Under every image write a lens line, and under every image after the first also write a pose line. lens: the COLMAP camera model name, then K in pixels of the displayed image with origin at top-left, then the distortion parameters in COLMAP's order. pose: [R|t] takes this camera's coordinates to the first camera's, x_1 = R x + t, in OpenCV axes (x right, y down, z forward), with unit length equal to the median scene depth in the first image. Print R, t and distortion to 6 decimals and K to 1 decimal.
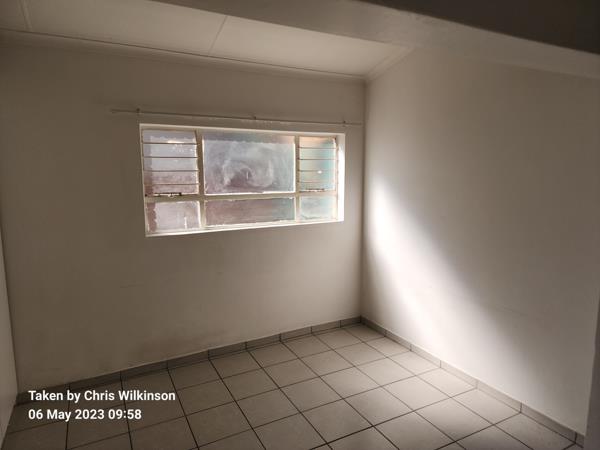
lens RADIAL K [[399.3, 0, 300.0], [0, 399.3, 225.0], [0, 0, 1]] dist [0.081920, -0.075713]
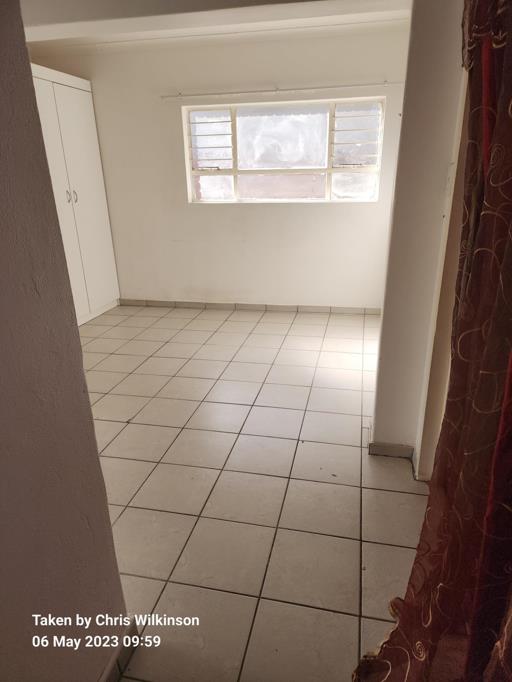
lens RADIAL K [[453.9, 0, 256.0], [0, 453.9, 341.0], [0, 0, 1]] dist [0.081920, -0.075713]
pose [[0.757123, 0.227126, -0.612518, 0.708868], [-0.072472, 0.961030, 0.266776, 0.042450], [0.649240, -0.157591, 0.744078, -0.023847]]
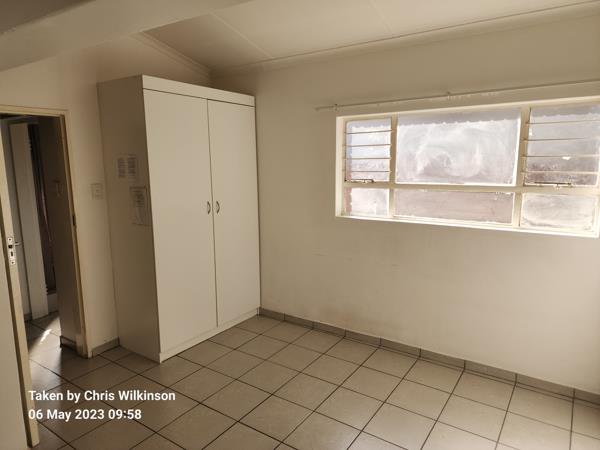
lens RADIAL K [[399.3, 0, 300.0], [0, 399.3, 225.0], [0, 0, 1]] dist [0.081920, -0.075713]
pose [[0.463092, 0.145193, -0.874337, 0.511230], [-0.112450, 0.988144, 0.104532, -0.049238], [0.879148, 0.049911, 0.473928, 0.336813]]
